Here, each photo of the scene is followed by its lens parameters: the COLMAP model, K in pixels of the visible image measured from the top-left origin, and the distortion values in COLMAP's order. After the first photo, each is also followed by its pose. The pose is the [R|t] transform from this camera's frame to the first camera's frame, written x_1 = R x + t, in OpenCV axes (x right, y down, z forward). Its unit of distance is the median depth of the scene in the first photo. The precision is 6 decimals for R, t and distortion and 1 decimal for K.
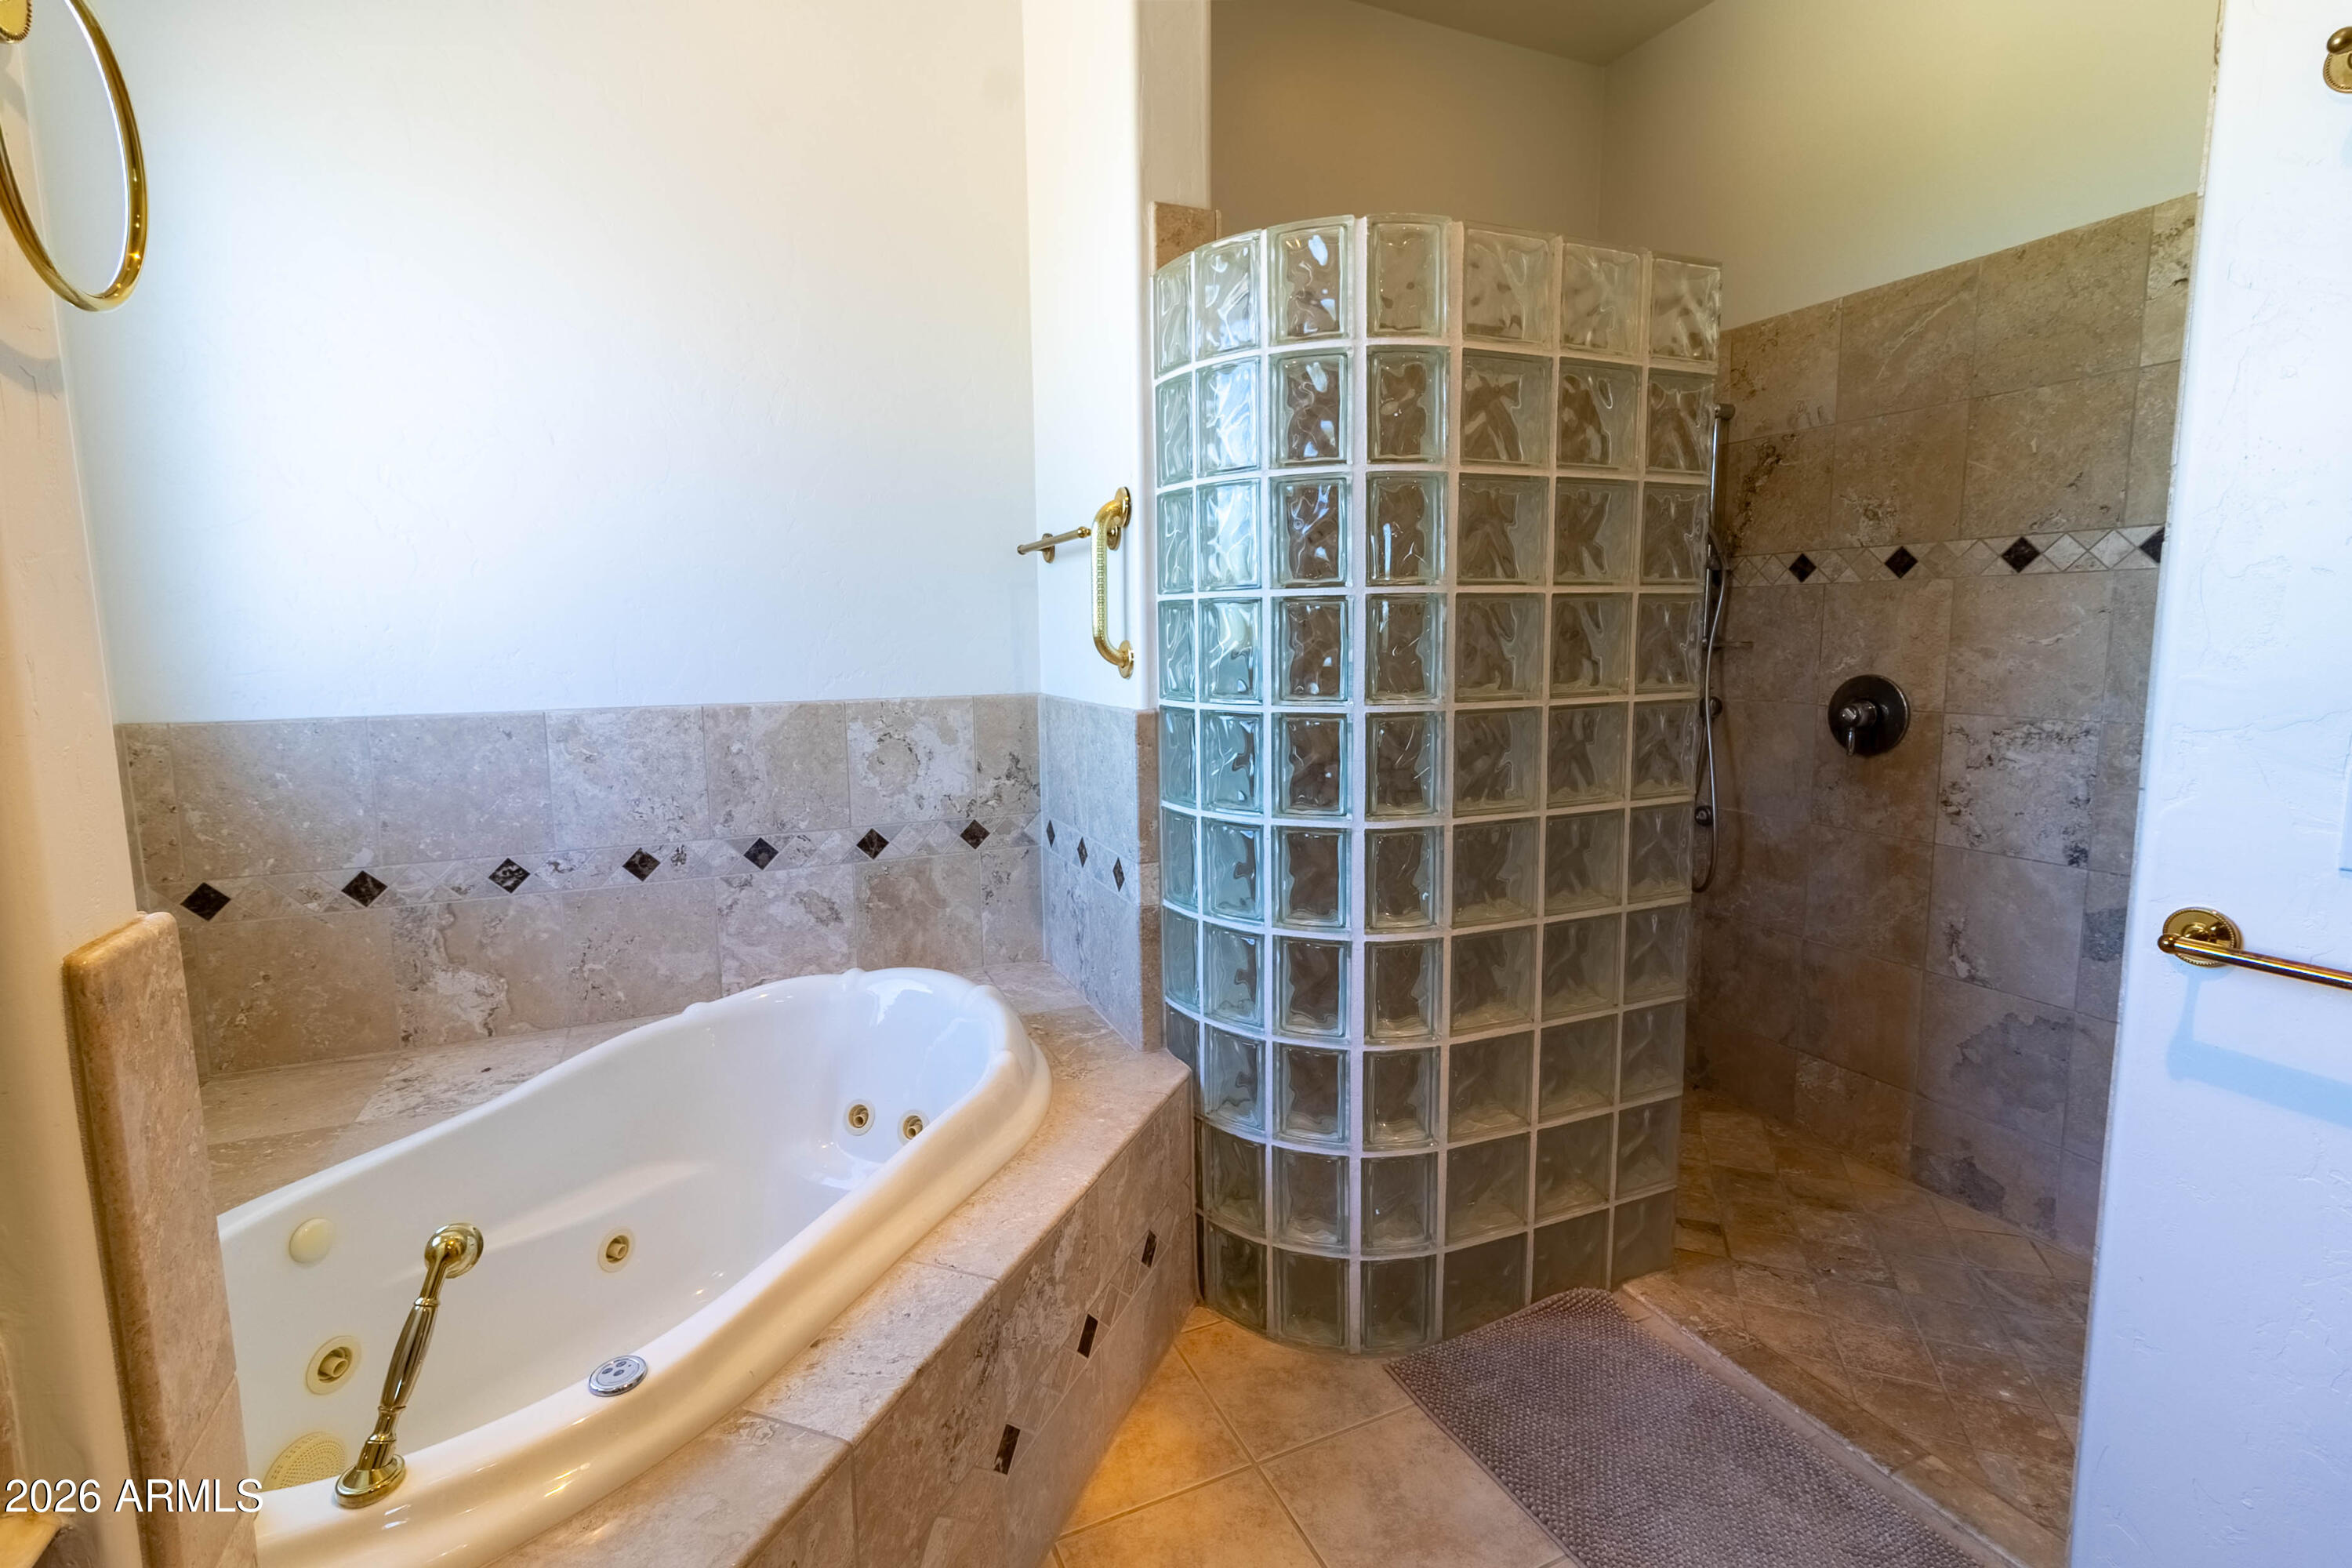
lens RADIAL K [[1077.4, 0, 1180.3], [0, 1077.4, 774.7], [0, 0, 1]] dist [0.002136, 0.000792]
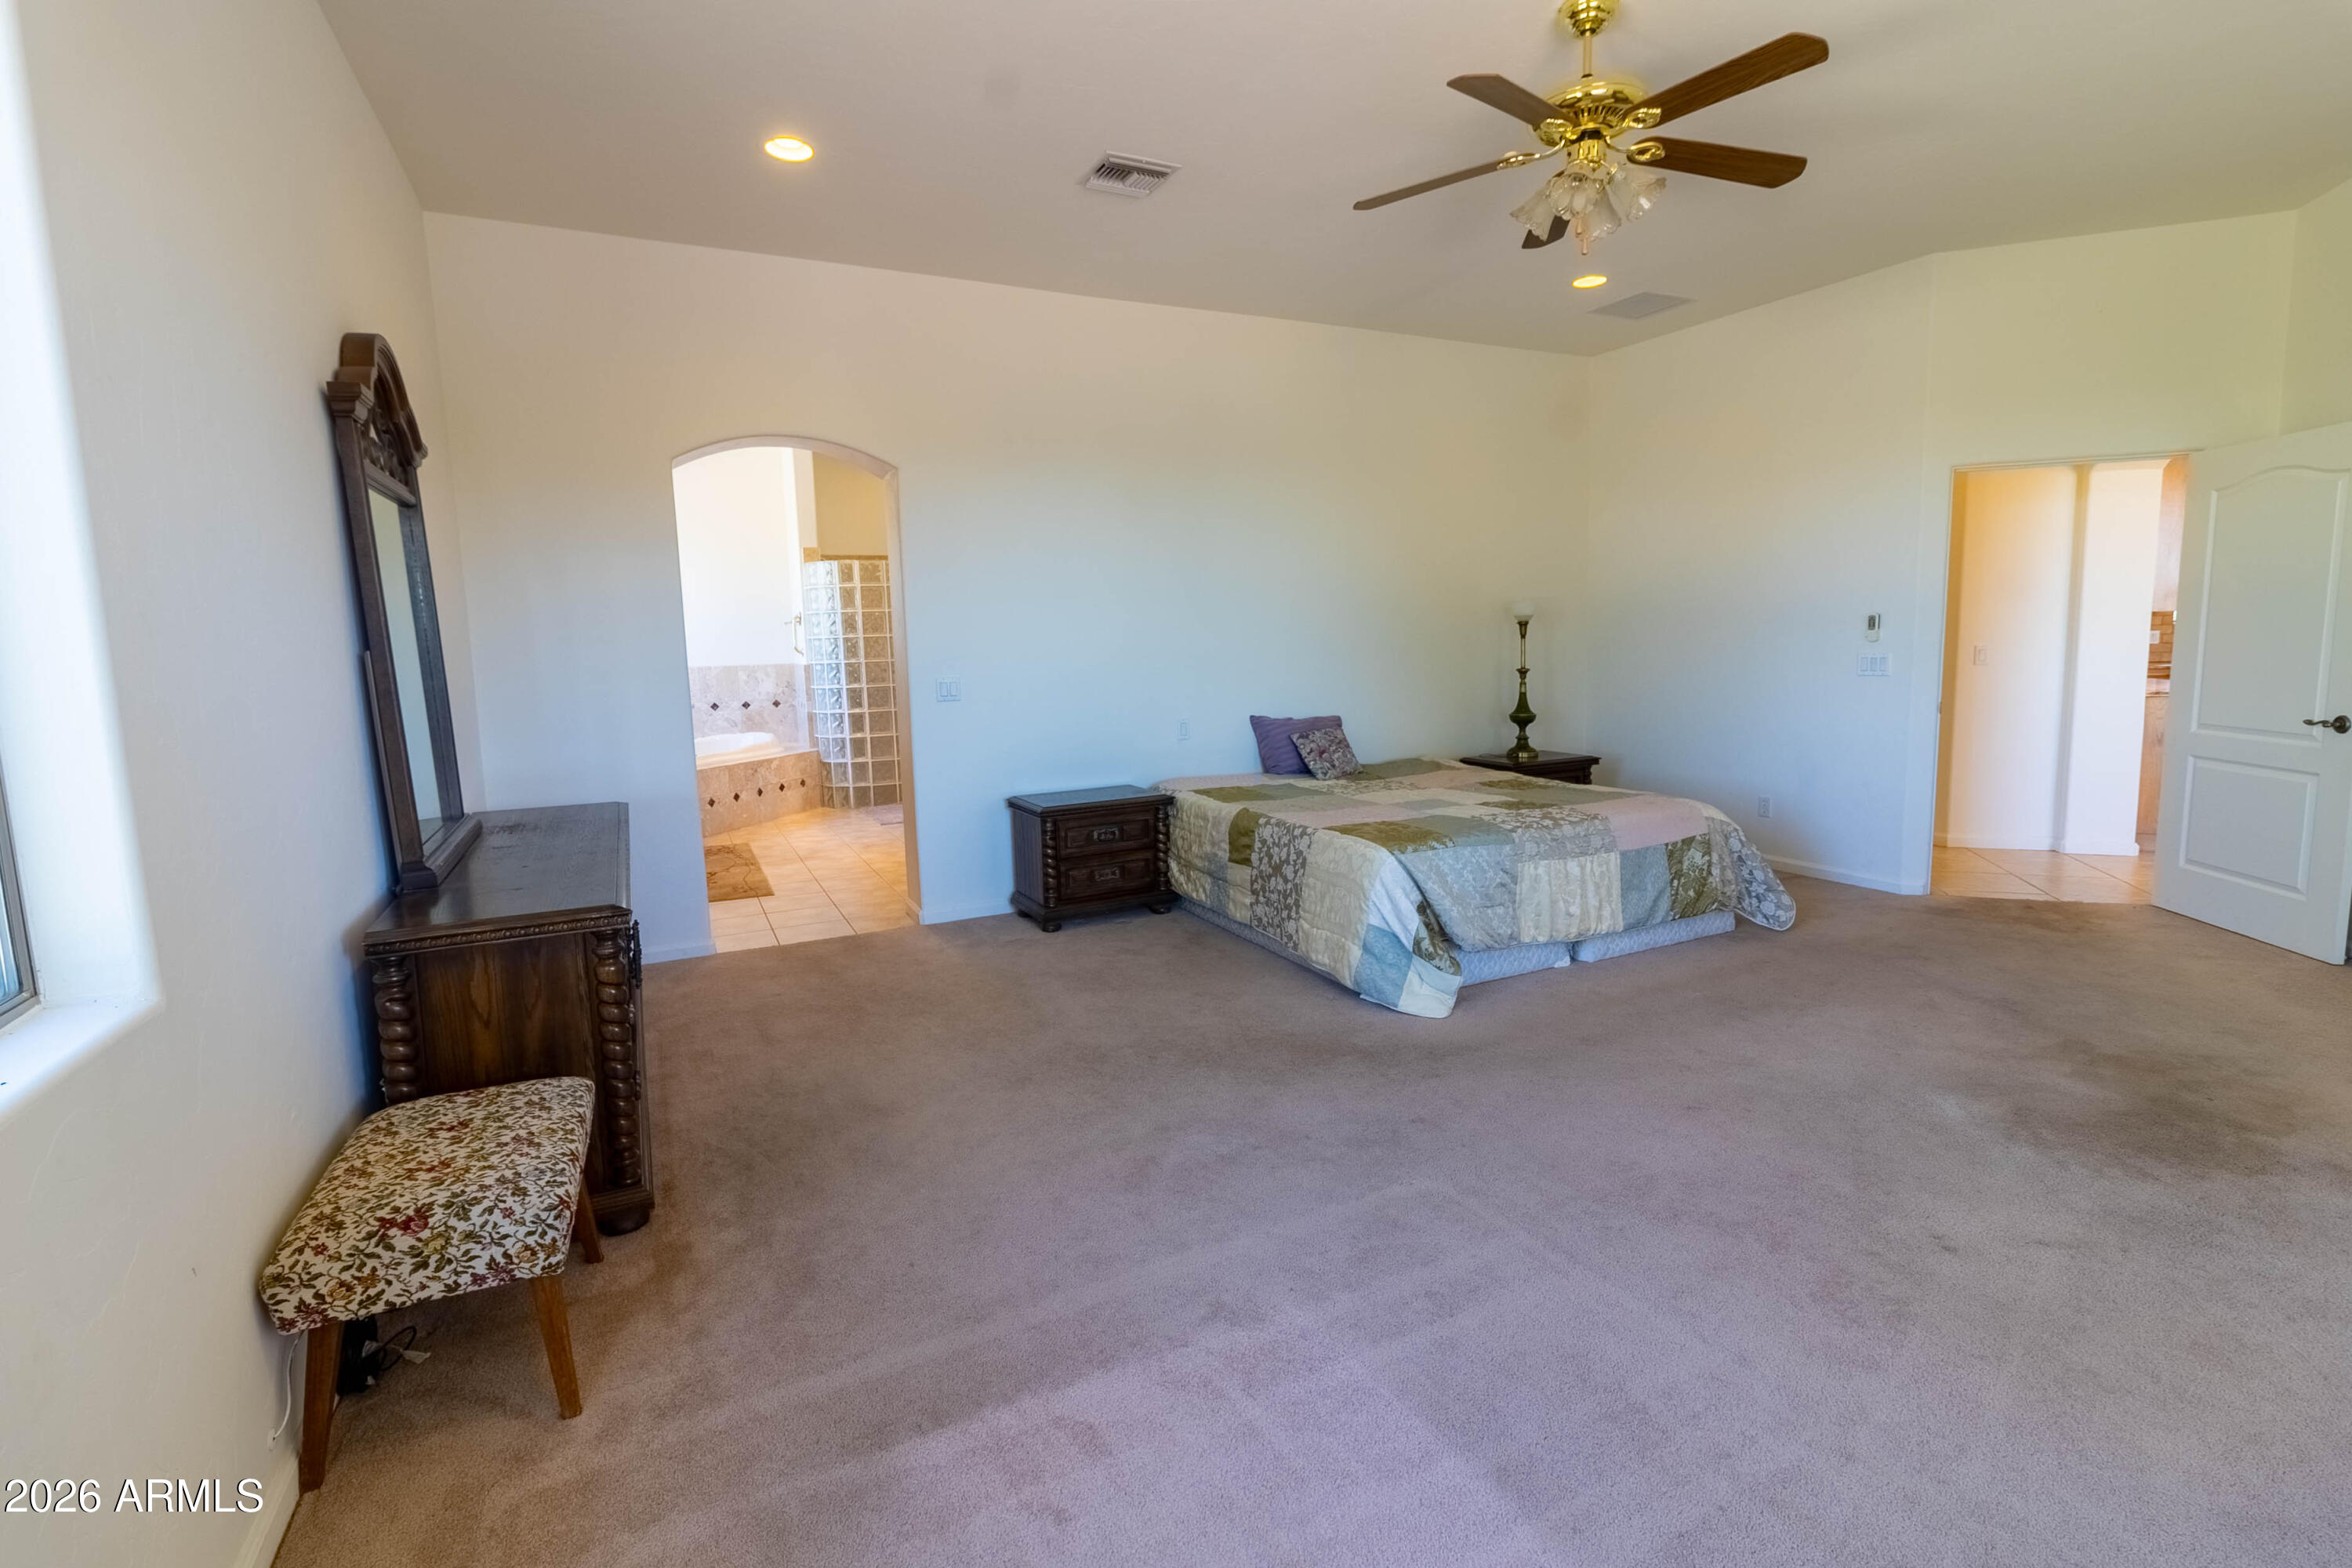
lens RADIAL K [[1077.4, 0, 1184.5], [0, 1077.4, 780.0], [0, 0, 1]] dist [0.002136, 0.000792]
pose [[0.999288, -0.017749, 0.033305, 1.188666], [0.017815, 0.999840, -0.001686, 0.390544], [-0.033269, 0.002278, 0.999444, -2.987849]]
